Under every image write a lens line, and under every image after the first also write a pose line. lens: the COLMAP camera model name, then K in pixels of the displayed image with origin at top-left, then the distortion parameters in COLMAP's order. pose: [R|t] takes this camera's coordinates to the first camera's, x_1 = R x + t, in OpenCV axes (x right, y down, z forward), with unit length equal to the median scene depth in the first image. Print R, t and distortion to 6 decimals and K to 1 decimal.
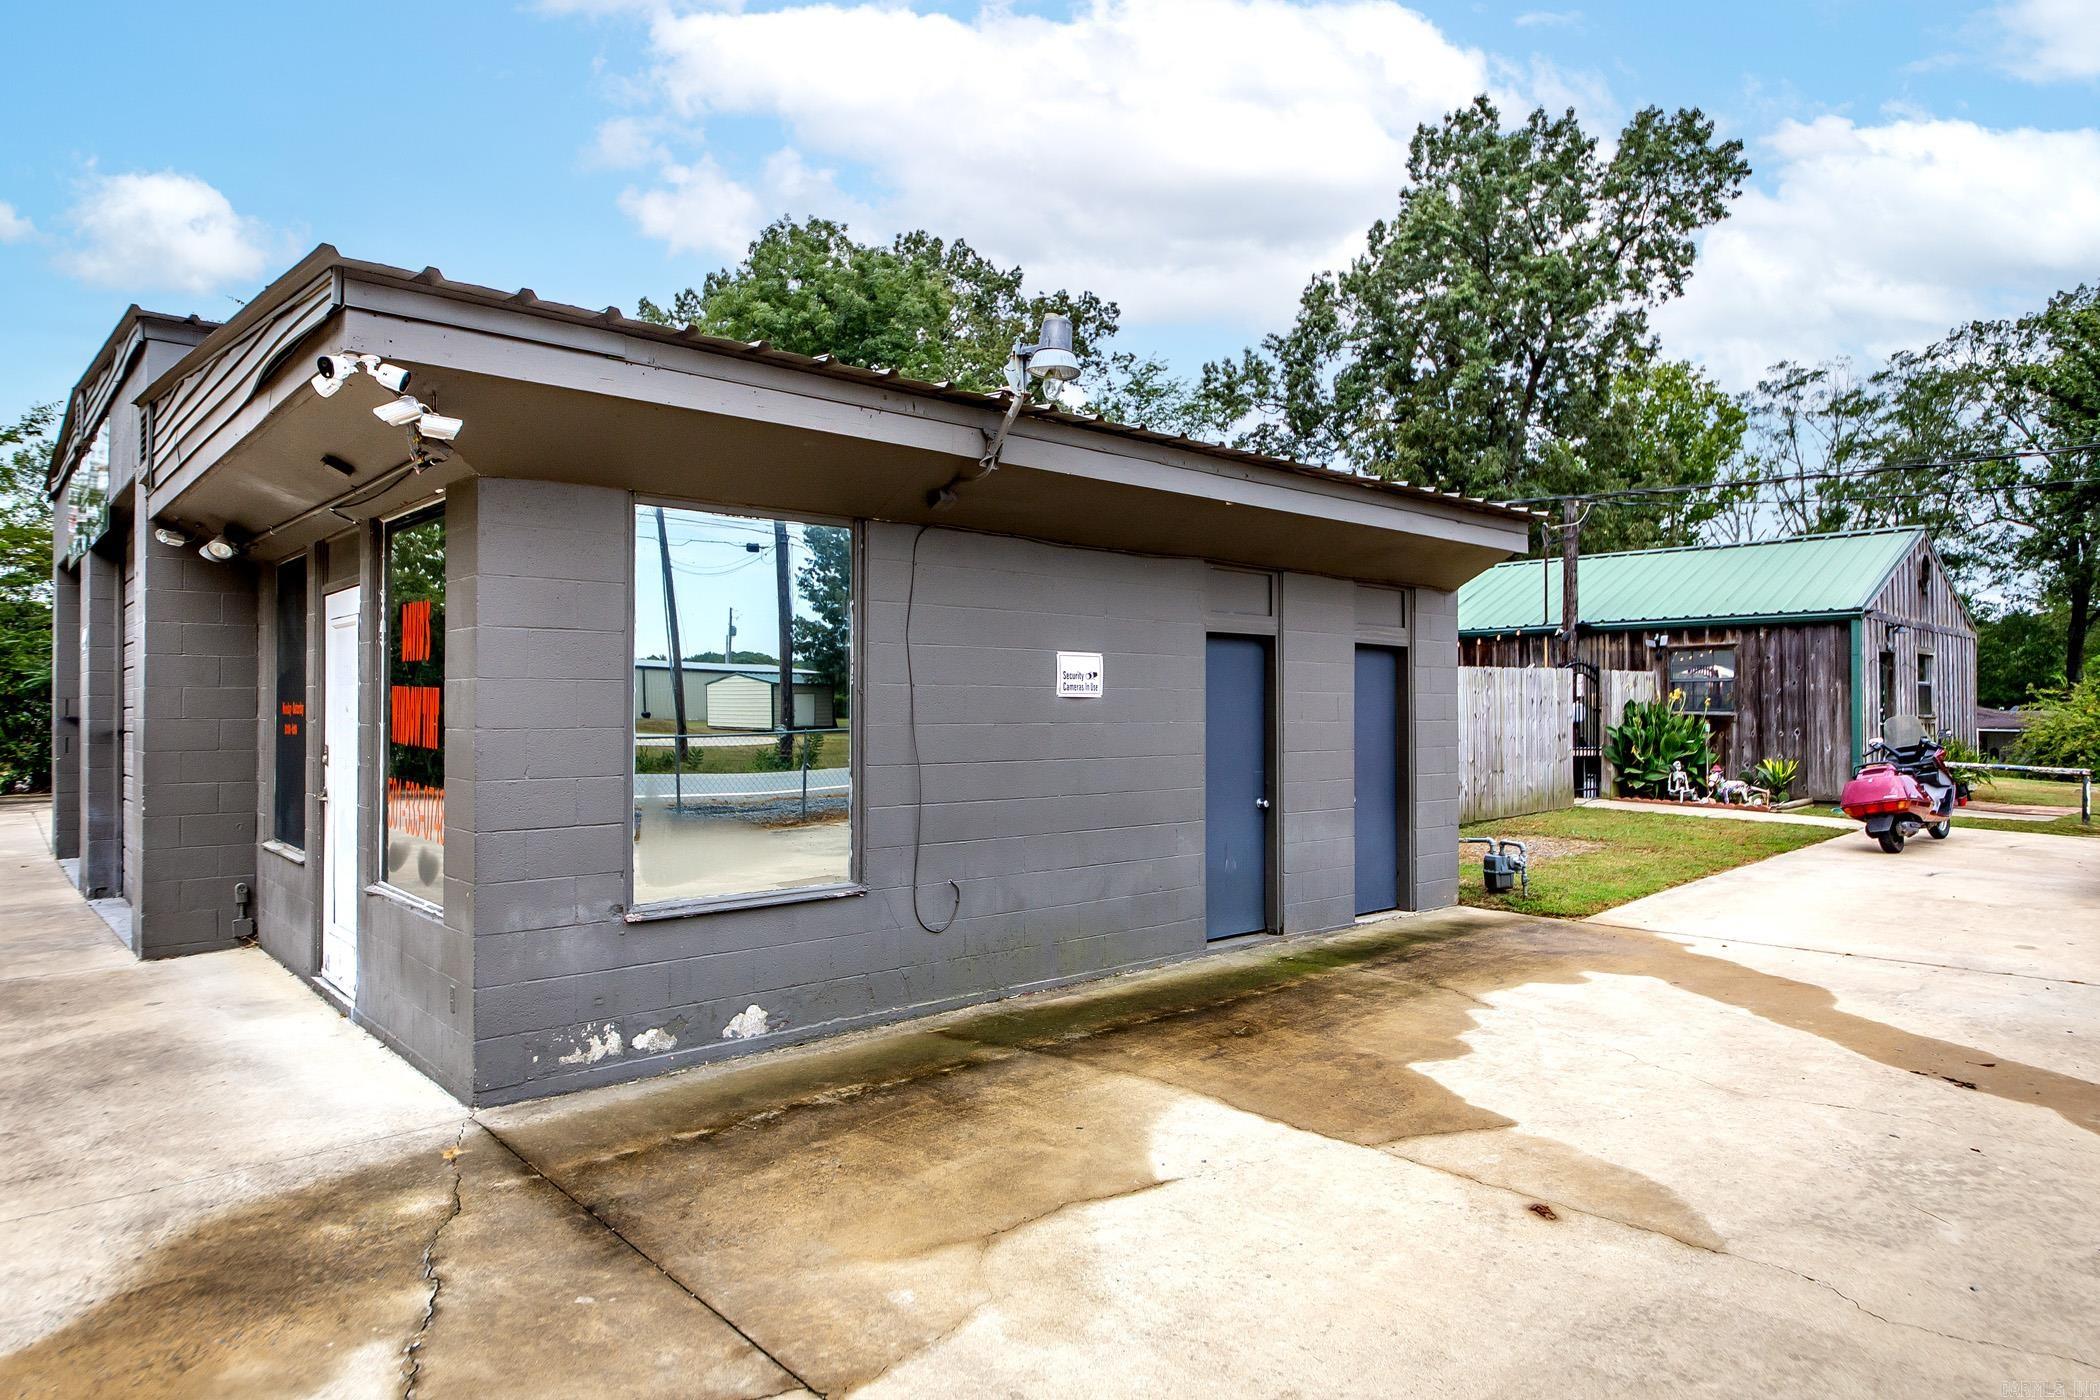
lens RADIAL K [[1268.5, 0, 1044.8], [0, 1268.5, 698.9], [0, 0, 1]] dist [-0.007391, -0.004730]
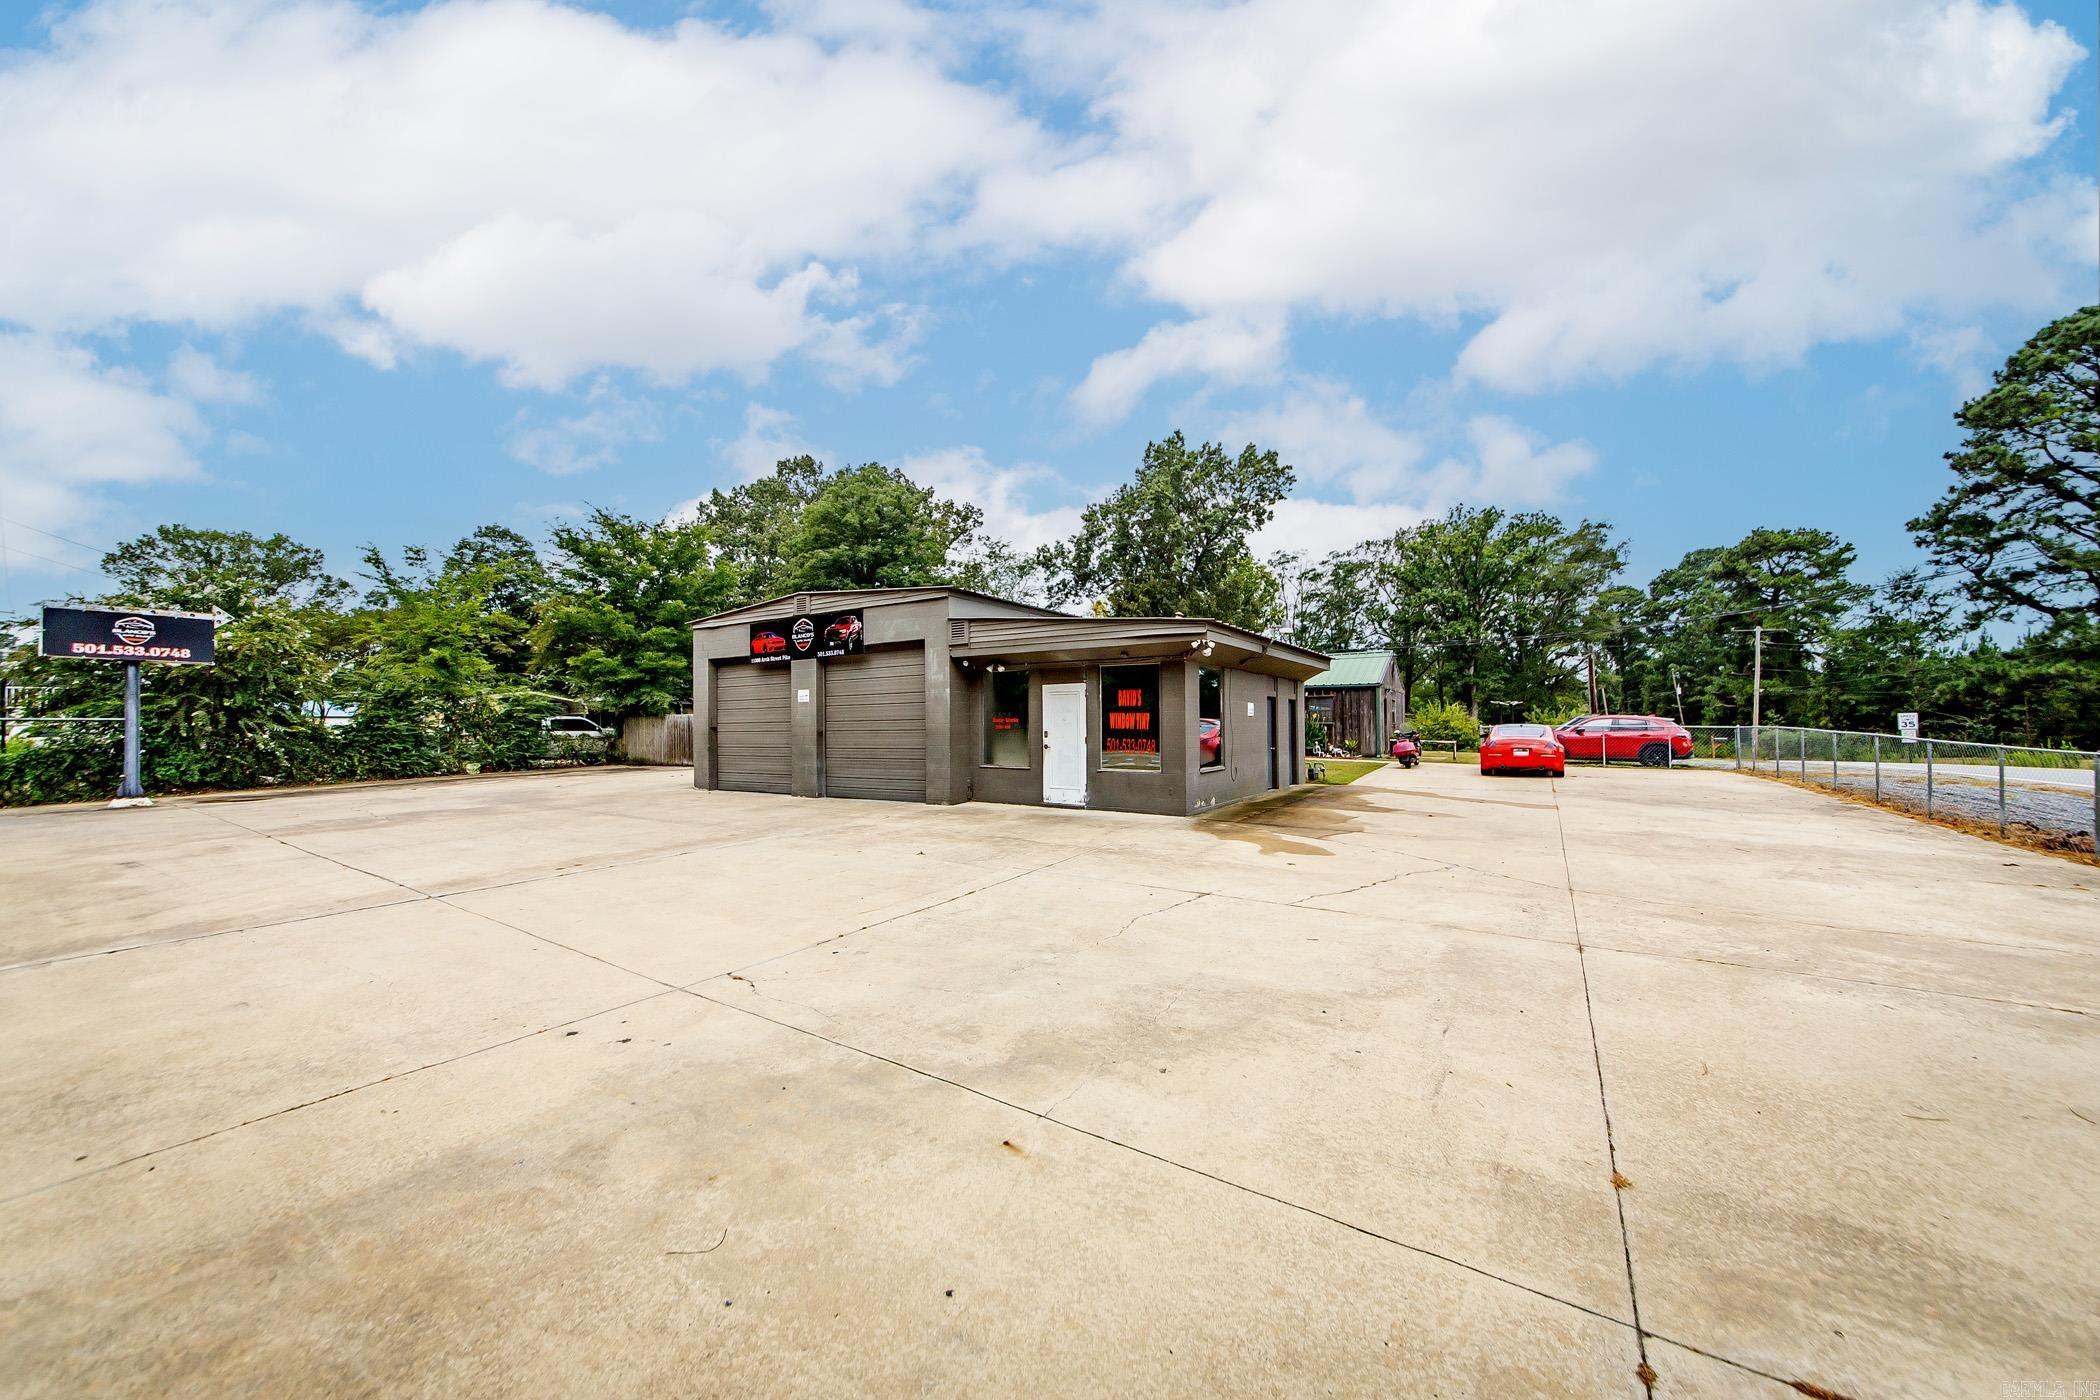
lens RADIAL K [[766.7, 0, 1055.8], [0, 766.7, 707.4], [0, 0, 1]] dist [-0.000954, 0.000008]
pose [[0.962574, 0.000582, 0.271019, -0.182382], [0.004128, 0.999850, -0.016812, 0.001504], [-0.270988, 0.017301, 0.962427, -0.151145]]
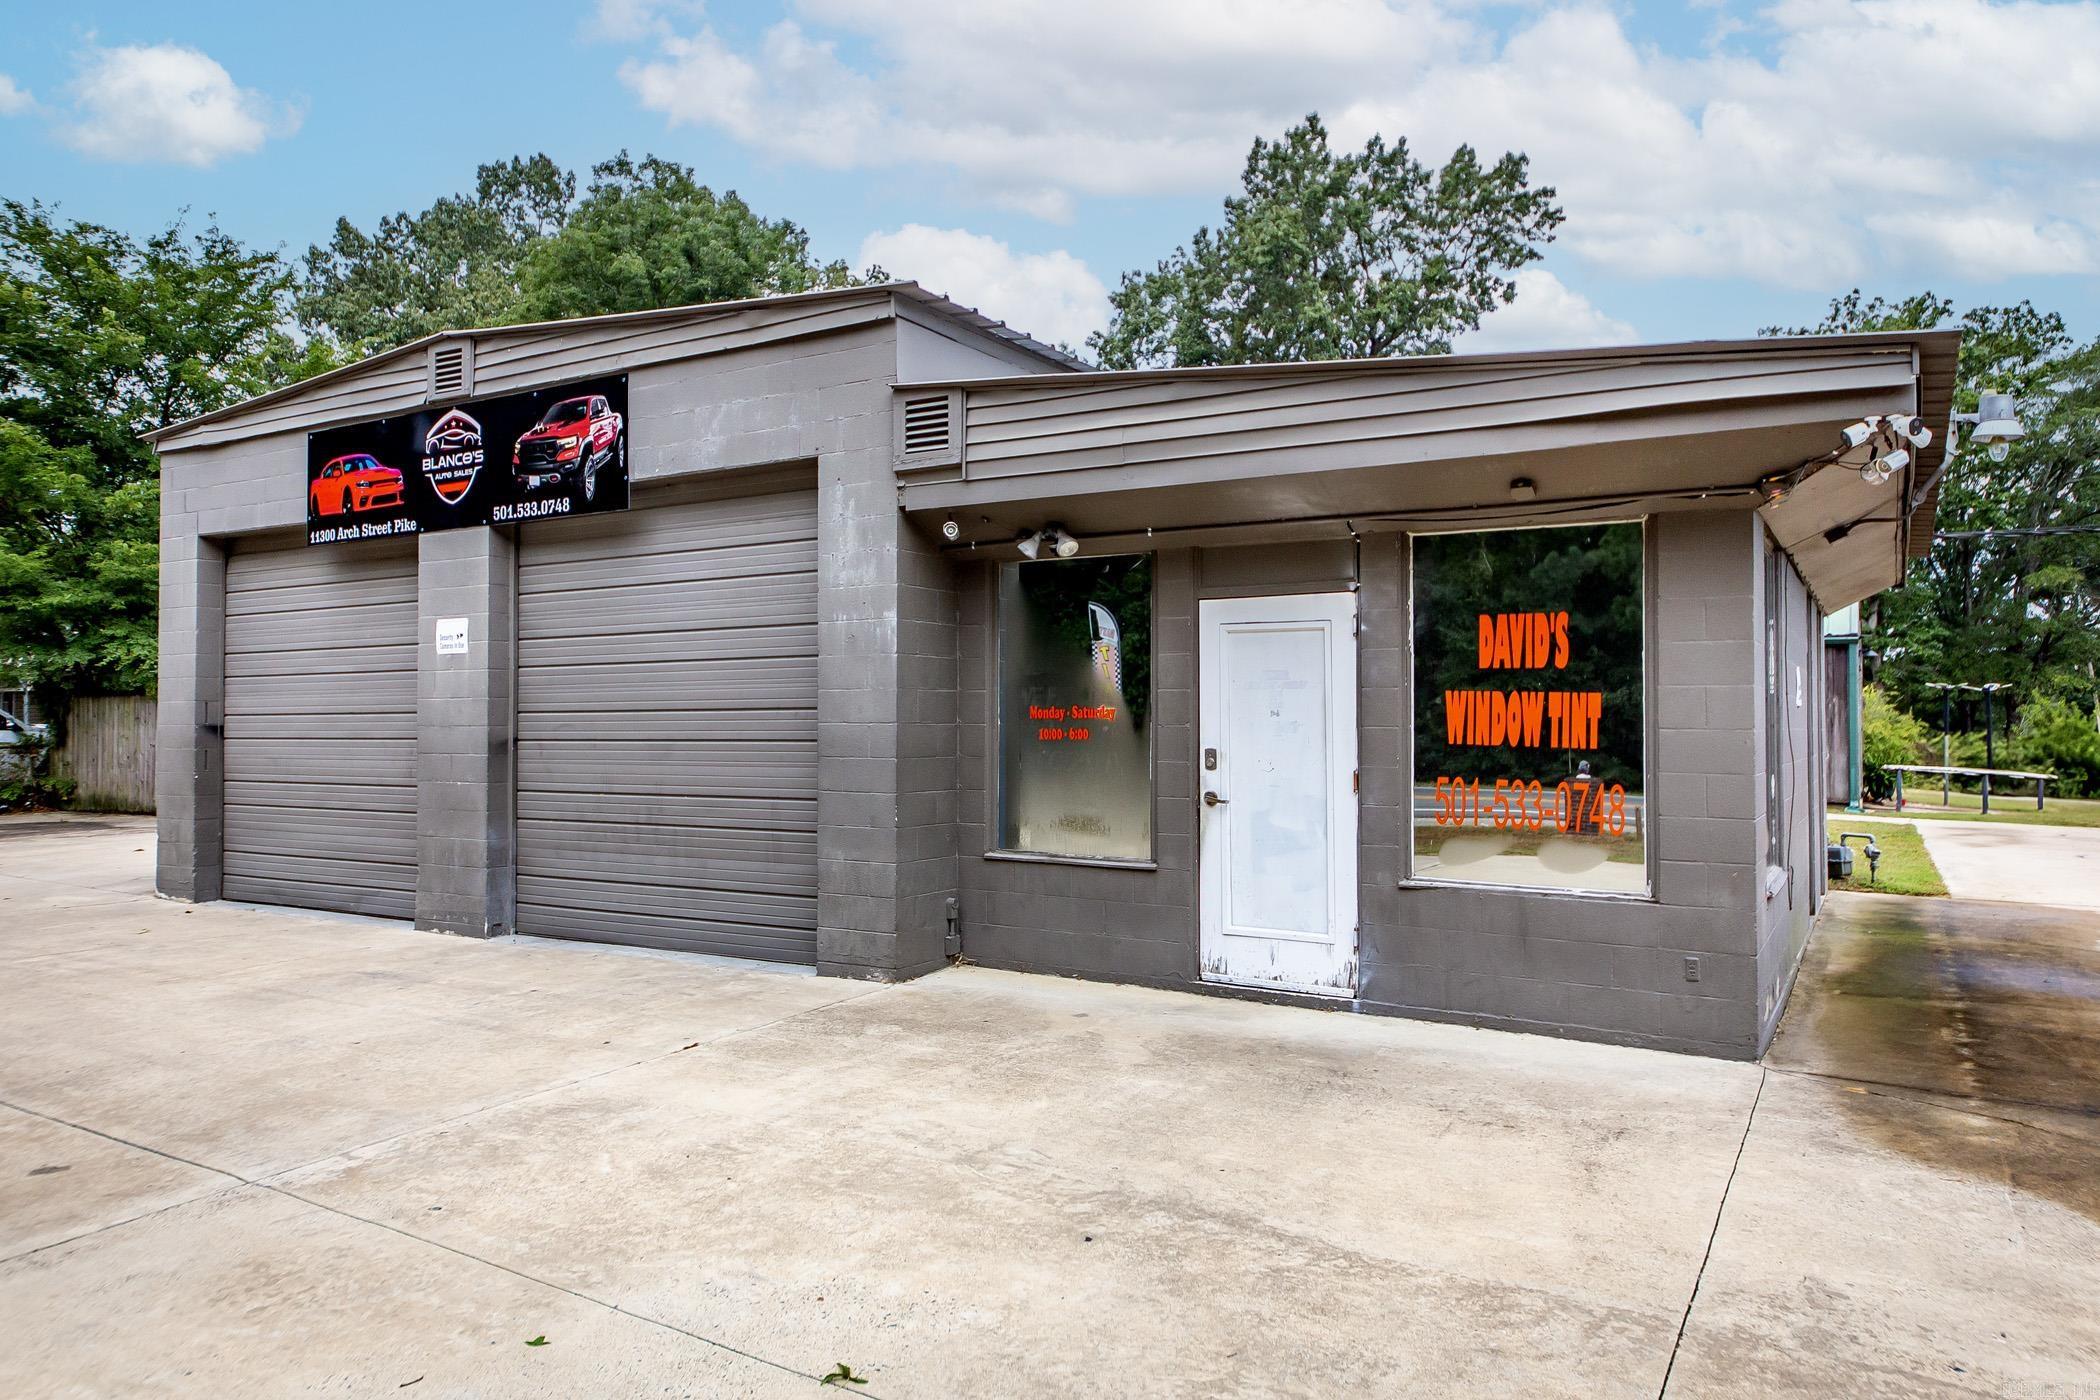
lens RADIAL K [[1398.4, 0, 1047.5], [0, 1398.4, 684.1], [0, 0, 1]] dist [0.037588, -0.003631]
pose [[0.956748, 0.010104, 0.290741, -0.172291], [-0.004320, 0.999780, -0.020528, 0.001506], [-0.290885, 0.018384, 0.956582, -0.005401]]
